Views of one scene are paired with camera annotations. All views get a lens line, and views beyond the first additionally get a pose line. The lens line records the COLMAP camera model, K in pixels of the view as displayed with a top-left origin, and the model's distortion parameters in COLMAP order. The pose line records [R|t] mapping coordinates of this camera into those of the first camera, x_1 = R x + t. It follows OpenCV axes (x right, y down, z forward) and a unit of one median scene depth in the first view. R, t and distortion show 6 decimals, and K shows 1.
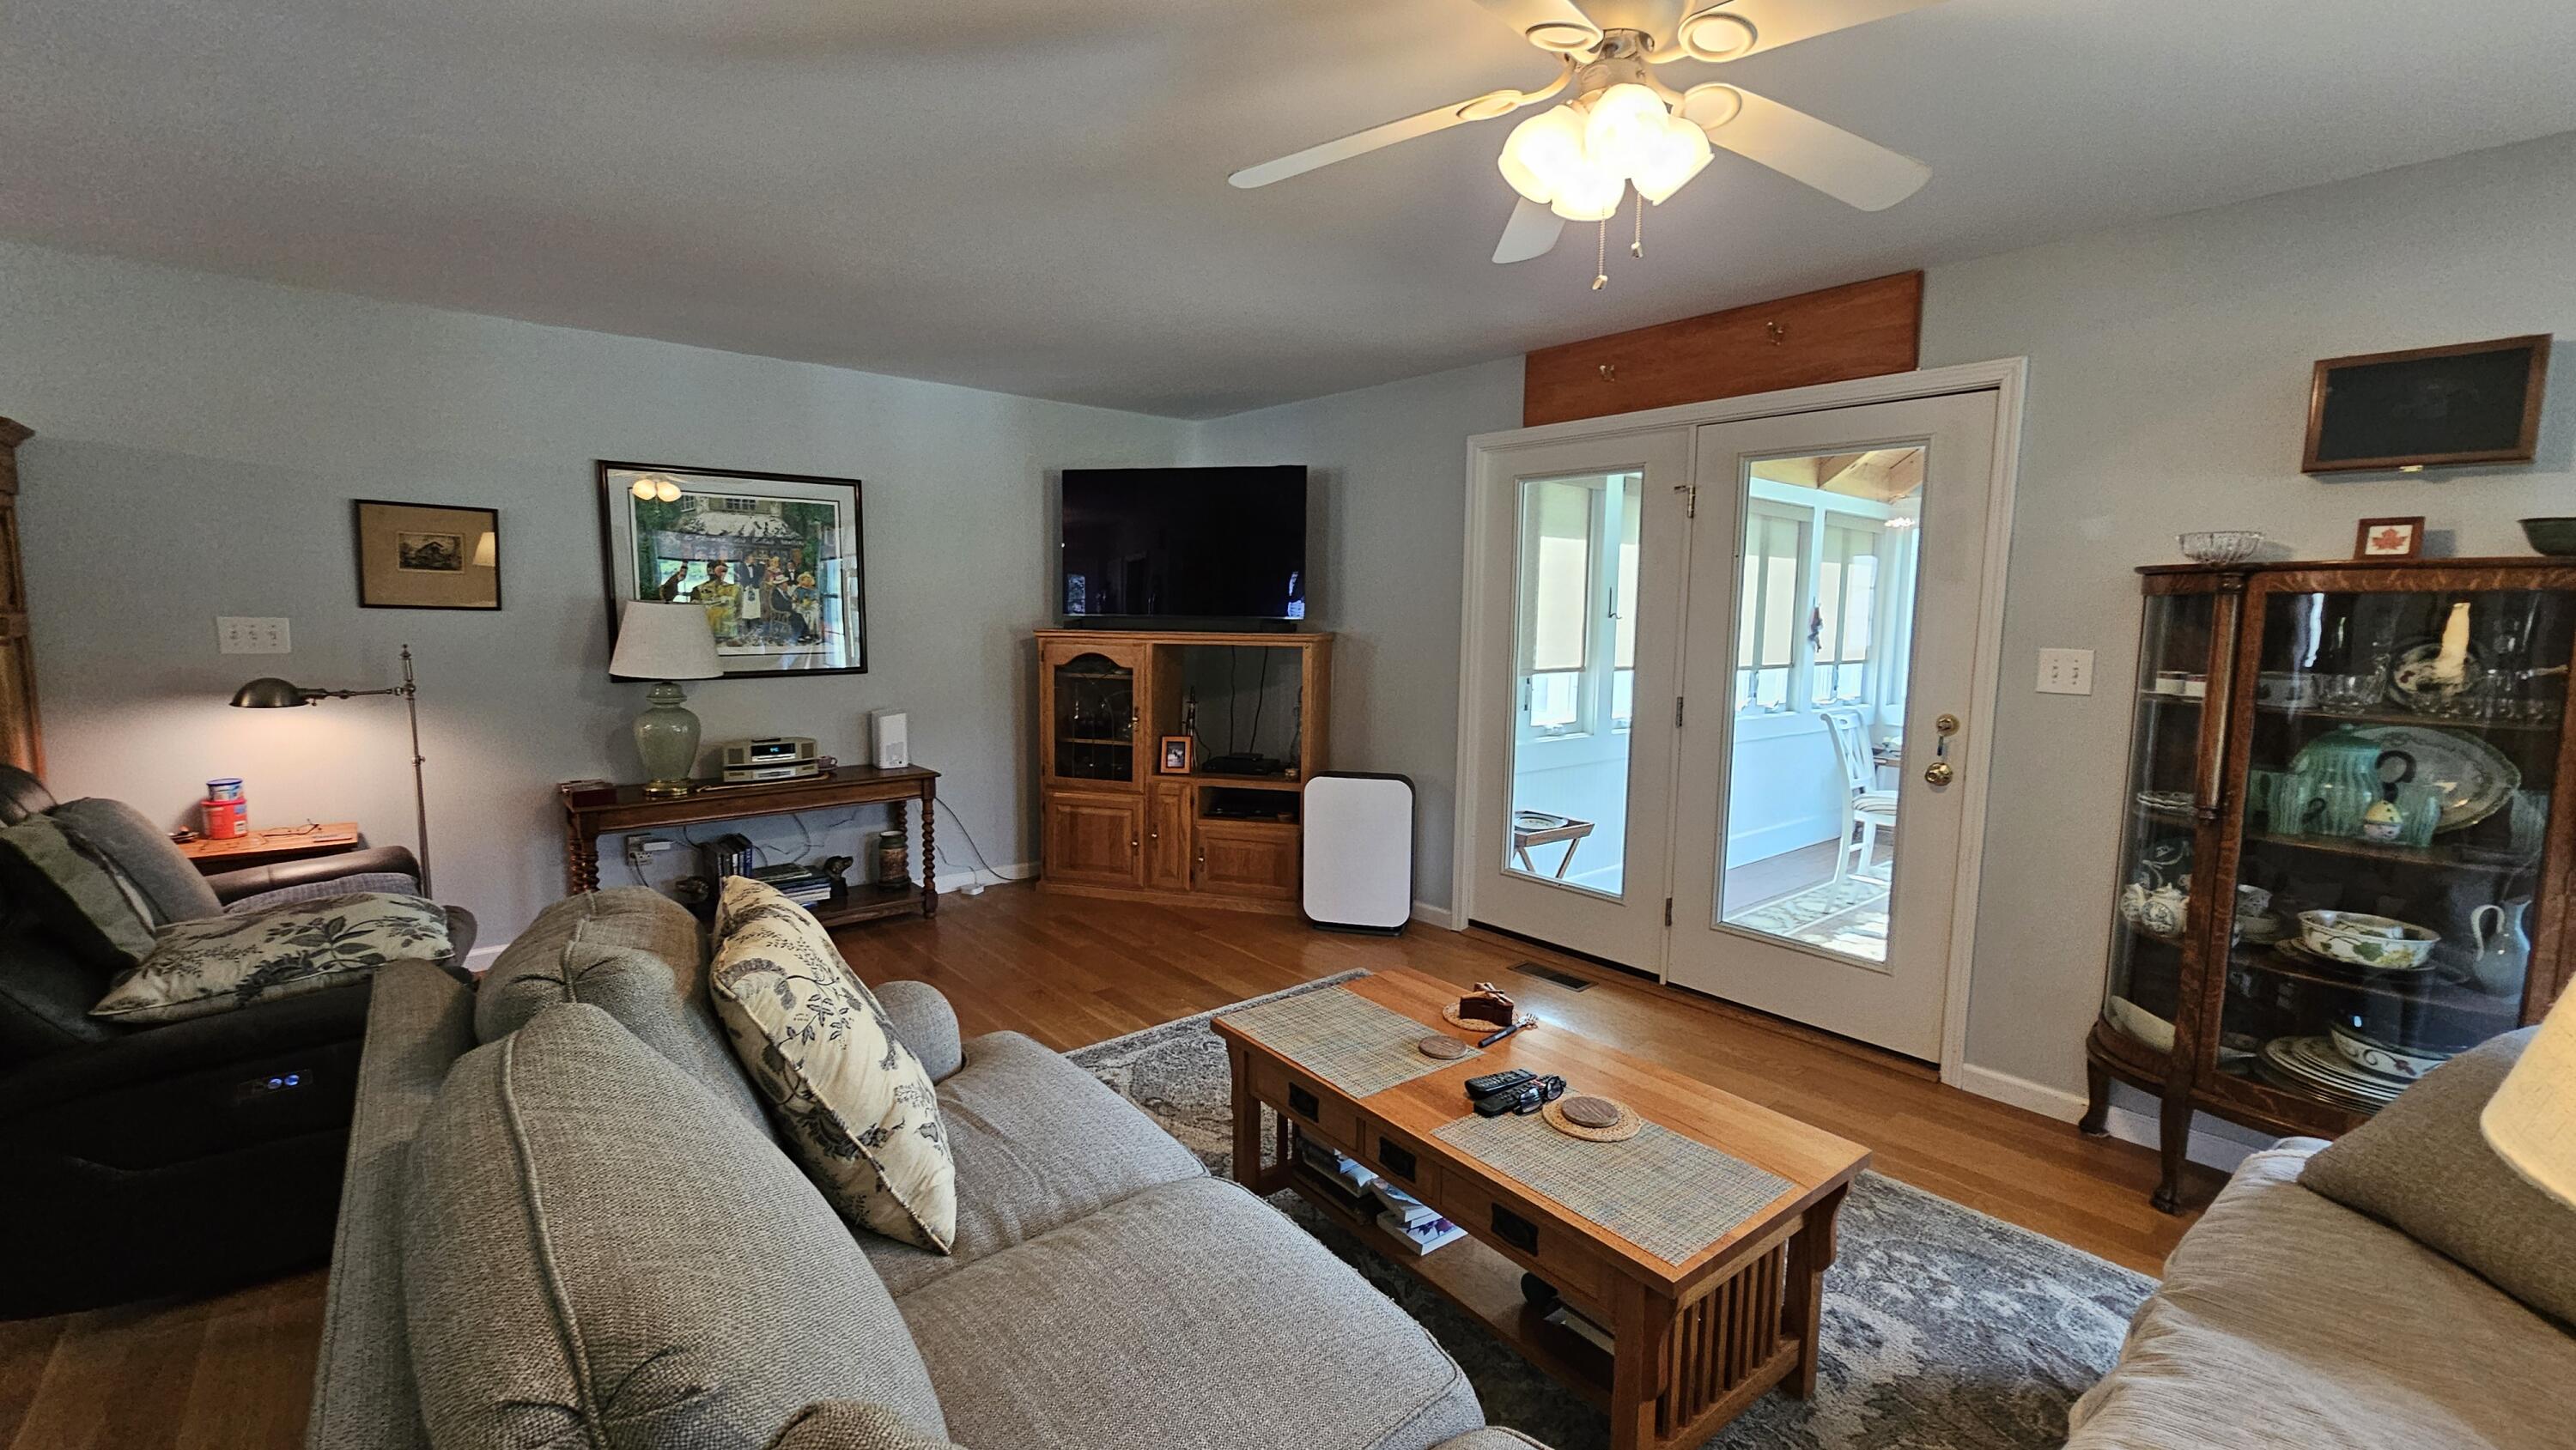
lens RADIAL K [[1053.1, 0, 1288.0], [0, 1053.1, 725.0], [0, 0, 1]] dist [-0.001328, 0.000047]
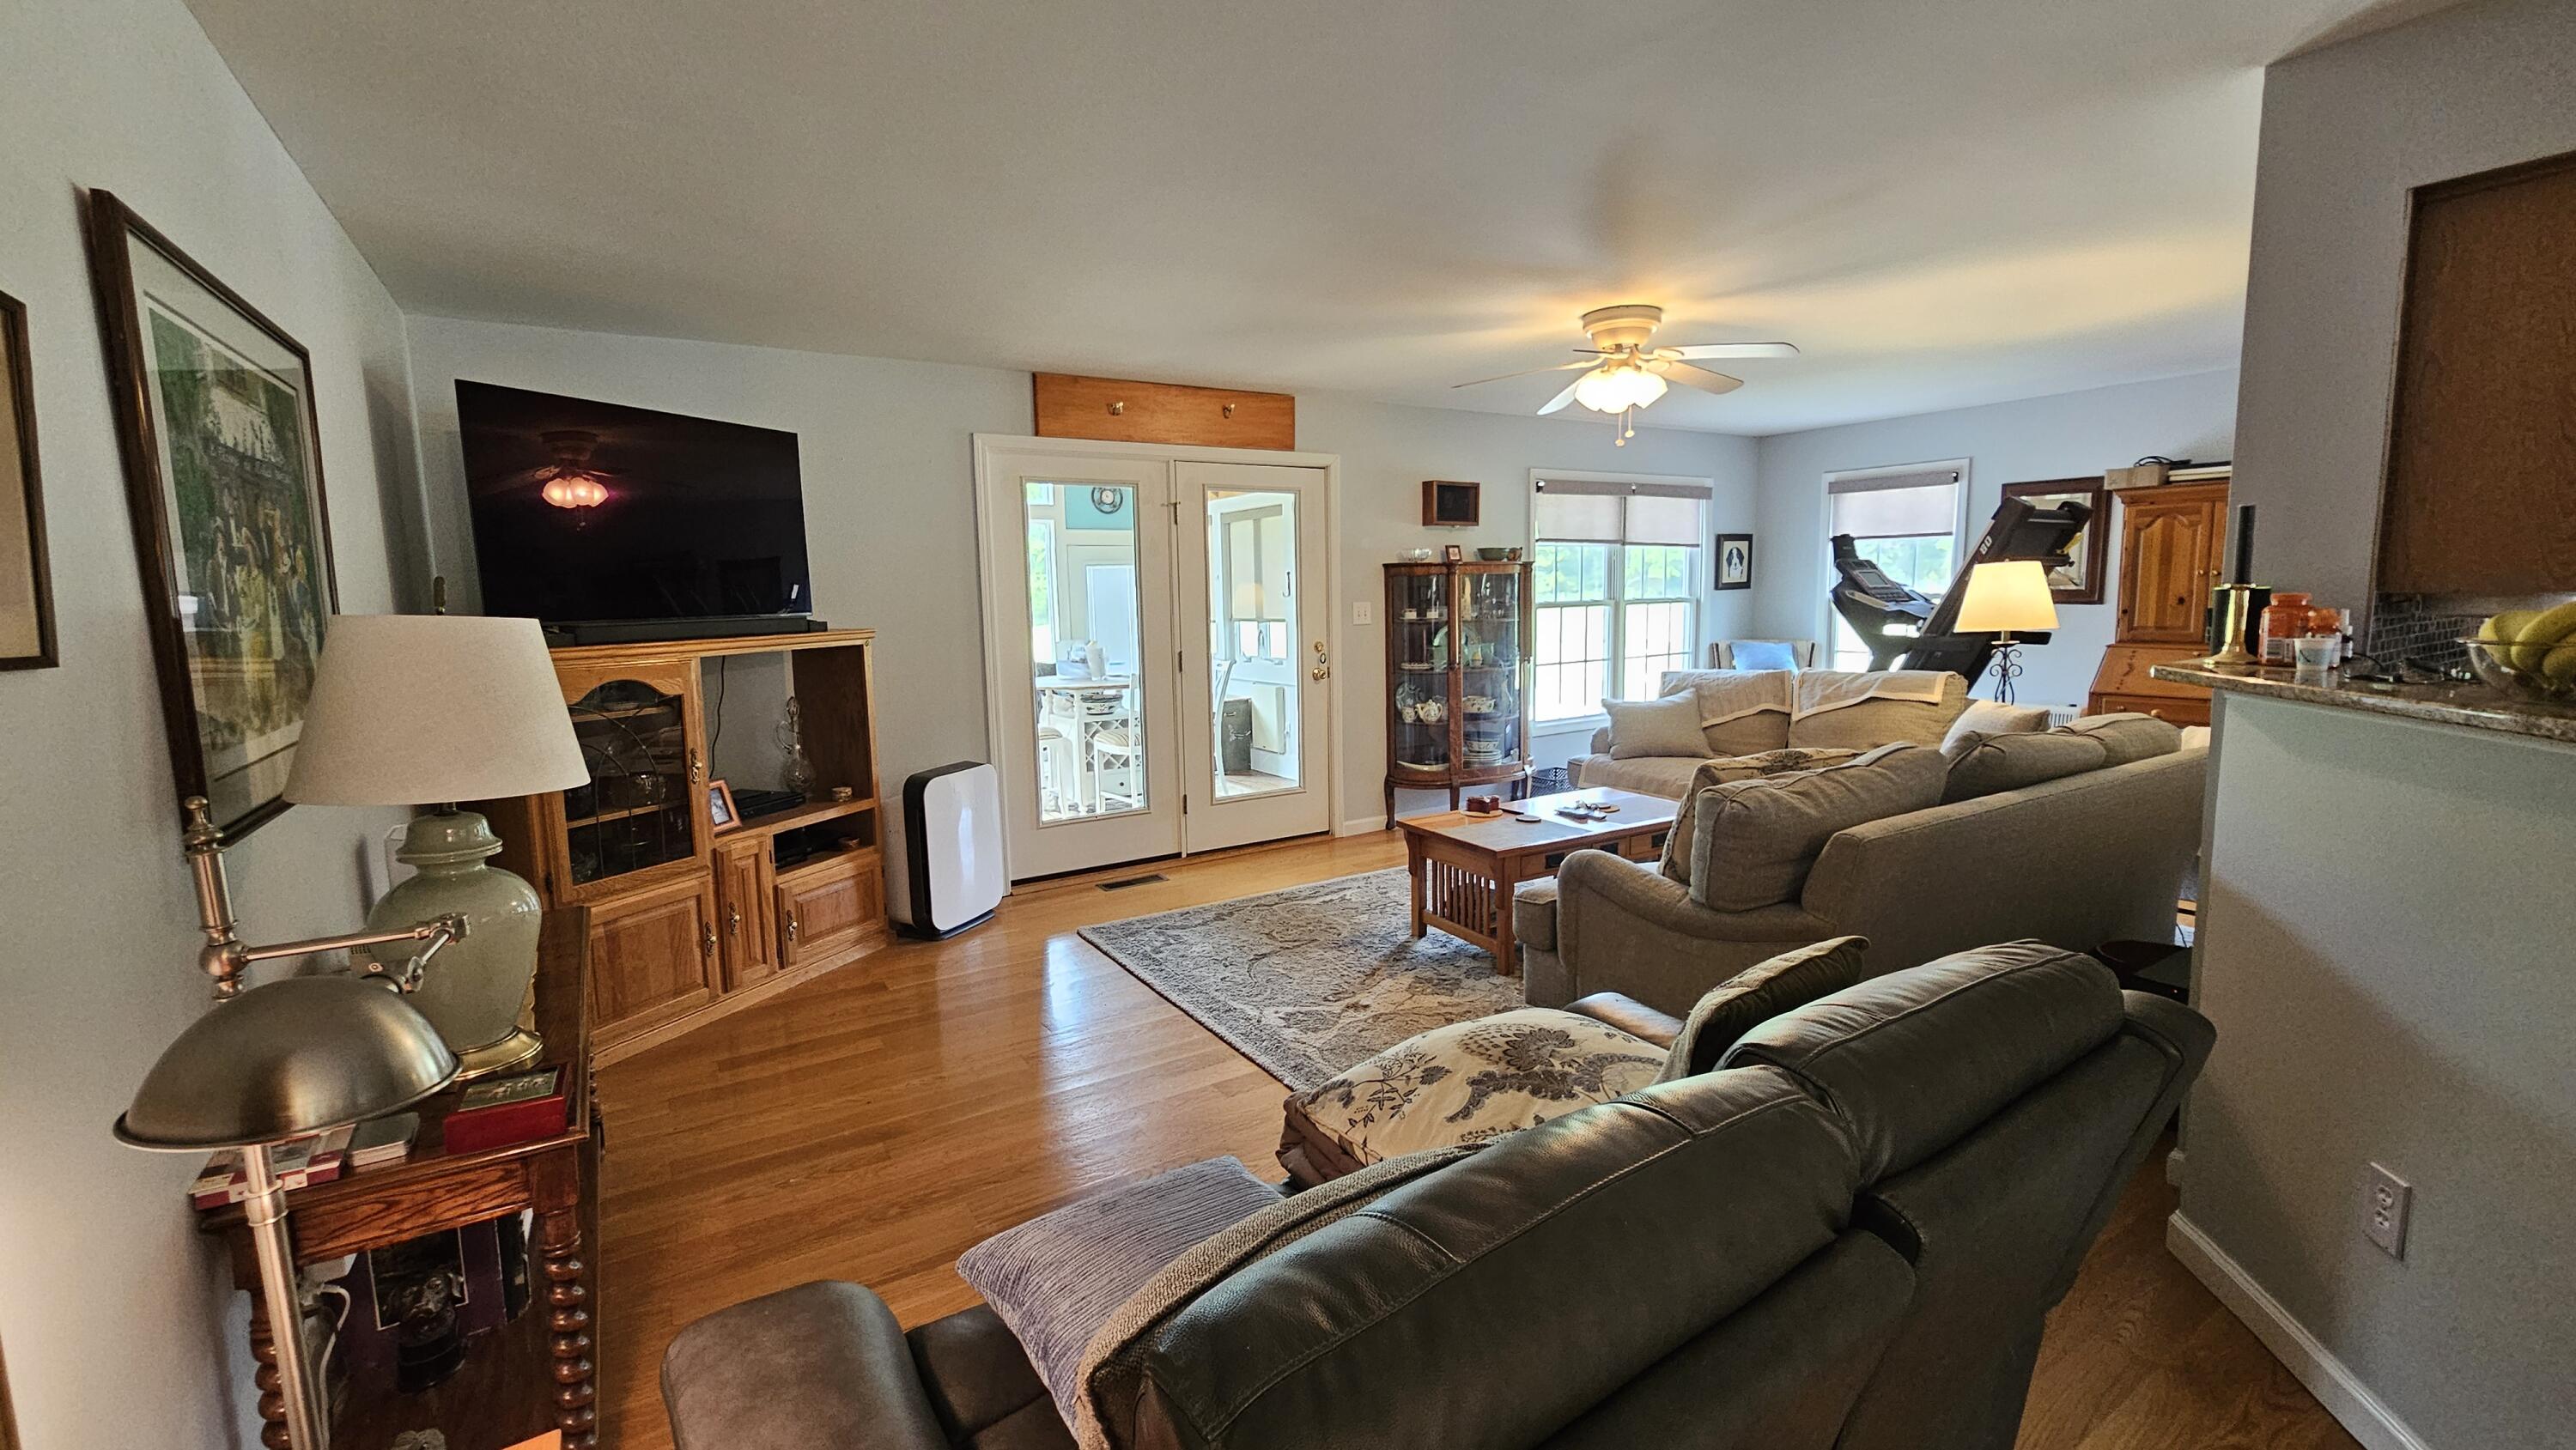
lens RADIAL K [[1053.1, 0, 1288.0], [0, 1053.1, 725.0], [0, 0, 1]] dist [-0.001328, 0.000047]
pose [[0.133760, -0.142730, 0.980682, -0.894478], [0.133343, 0.983168, 0.124905, -0.076505], [-0.982002, 0.114060, 0.150541, 0.578653]]
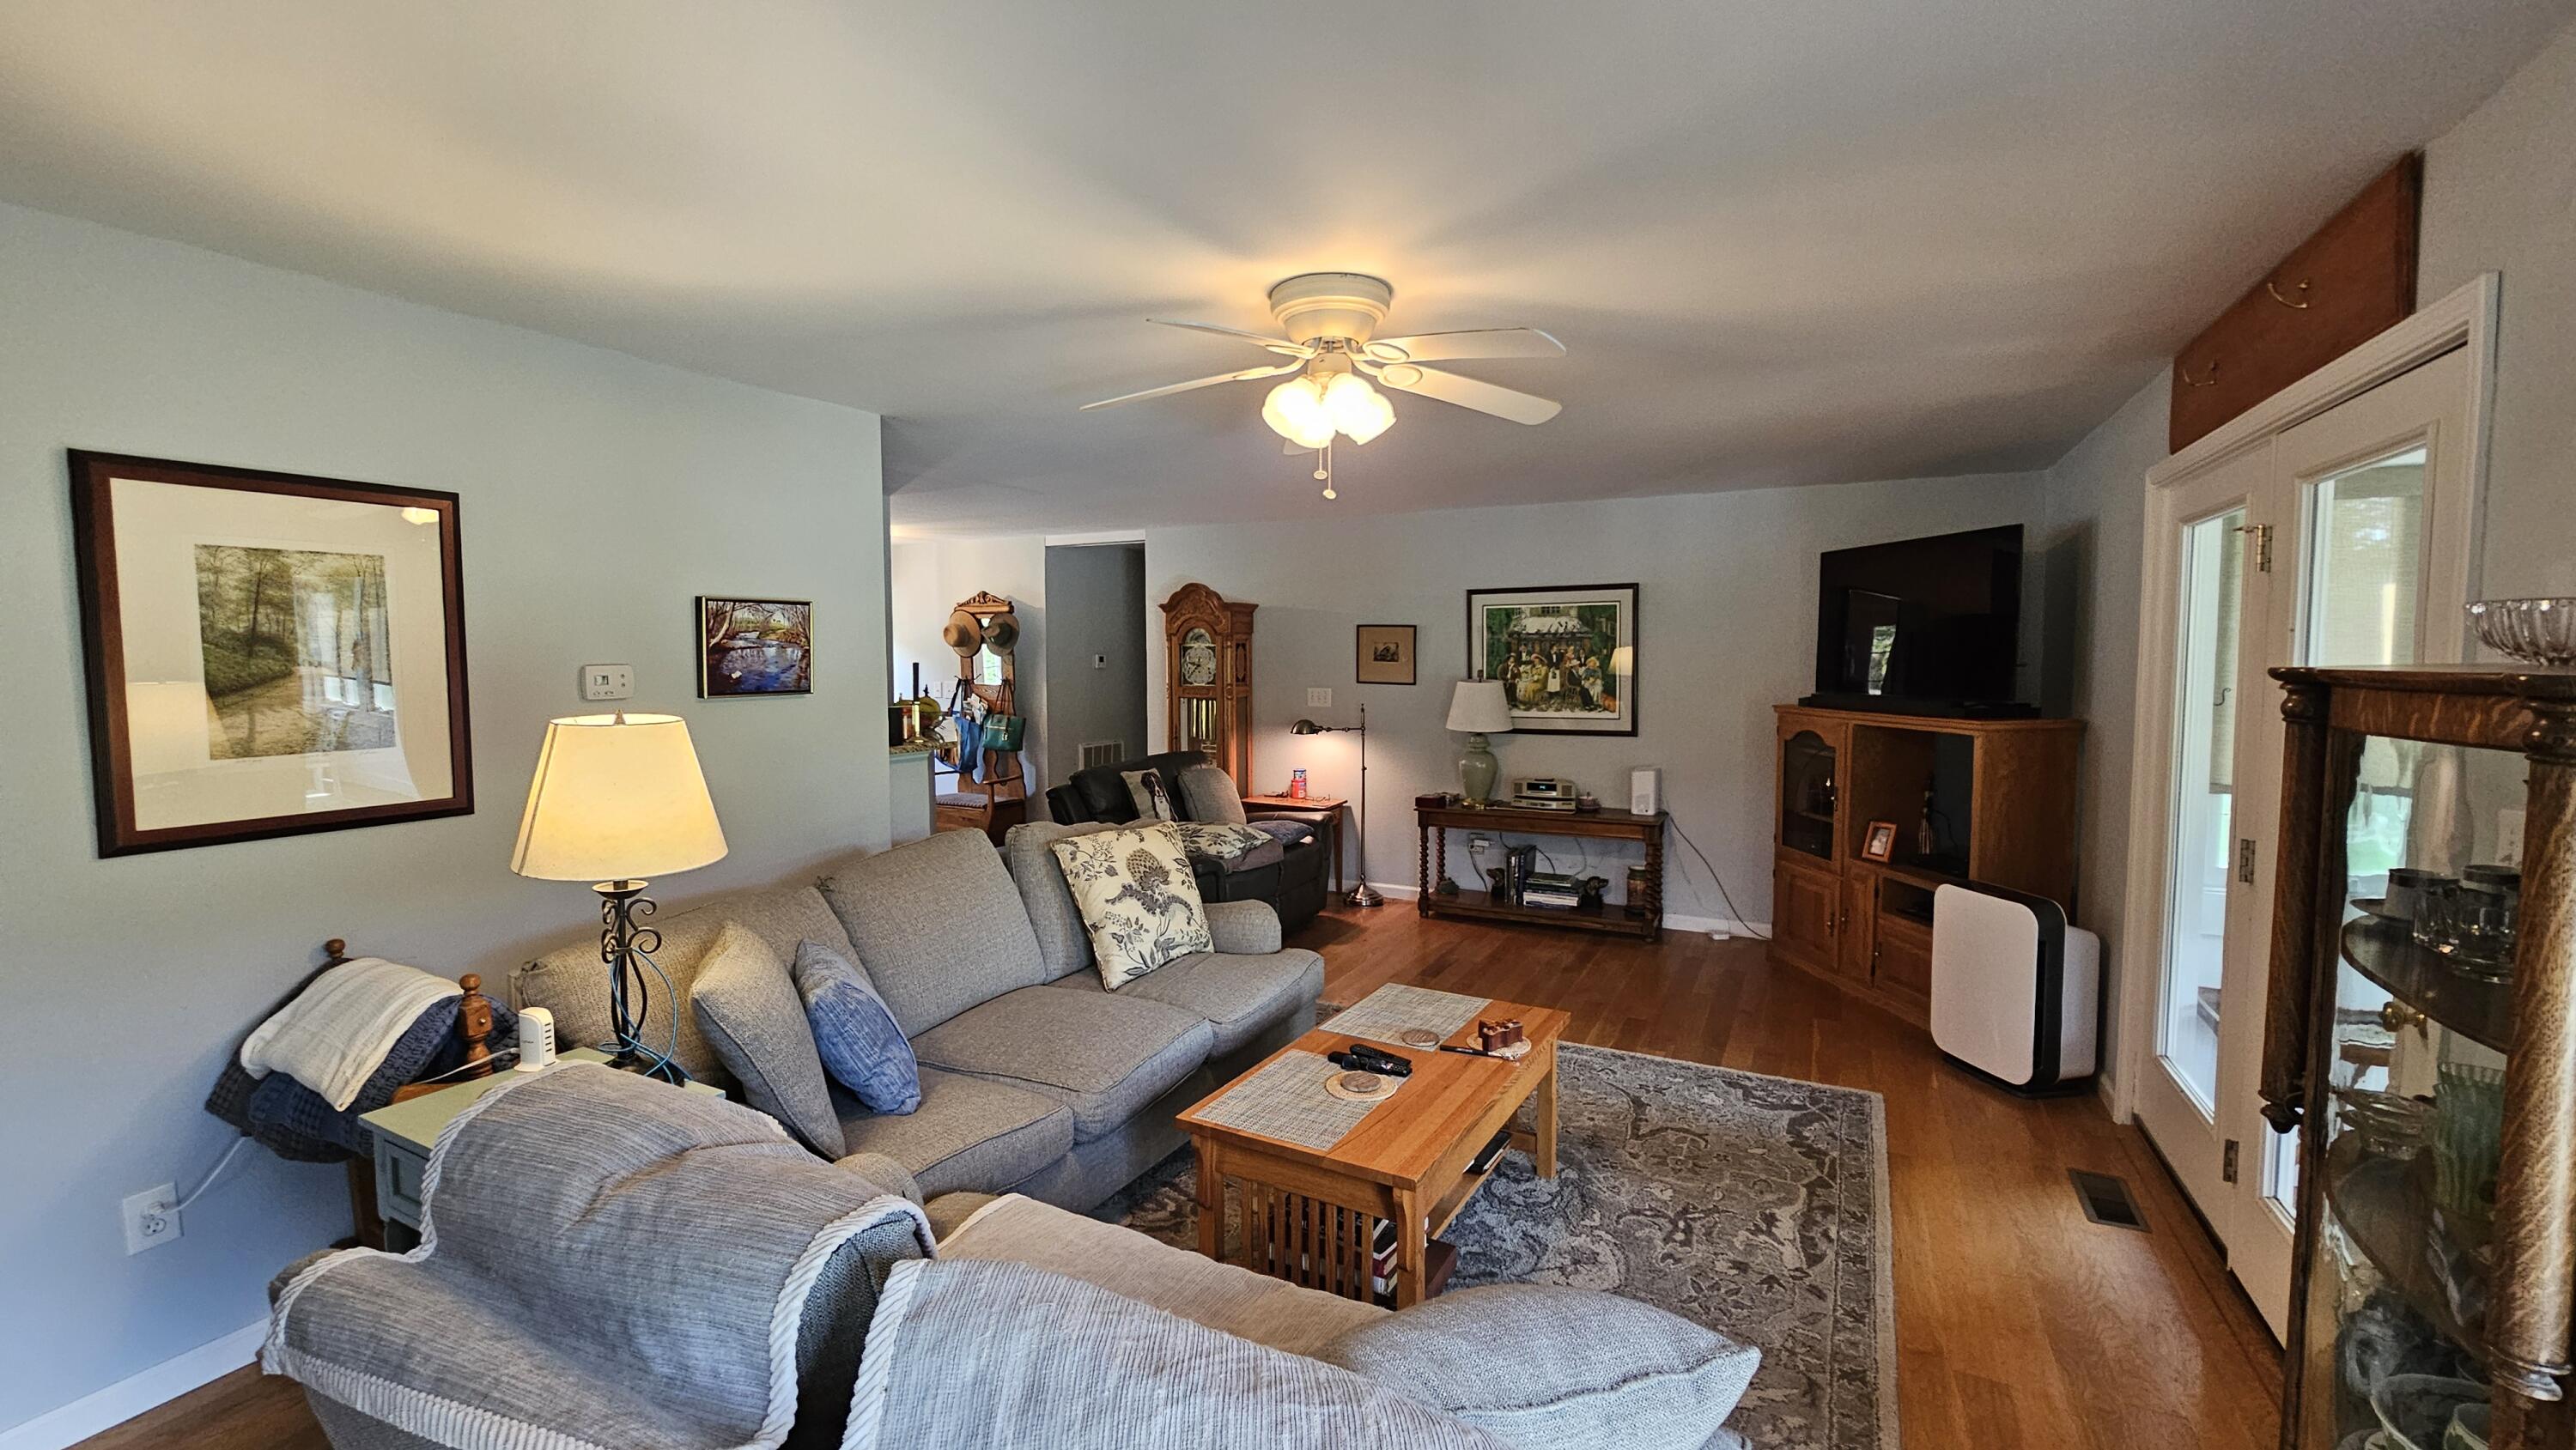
lens RADIAL K [[1053.1, 0, 1288.0], [0, 1053.1, 725.0], [0, 0, 1]] dist [-0.001328, 0.000047]
pose [[0.389128, 0.049217, -0.919868, 0.657873], [-0.095831, 0.995316, 0.012715, -0.043893], [0.916186, 0.083204, 0.392022, 0.152084]]
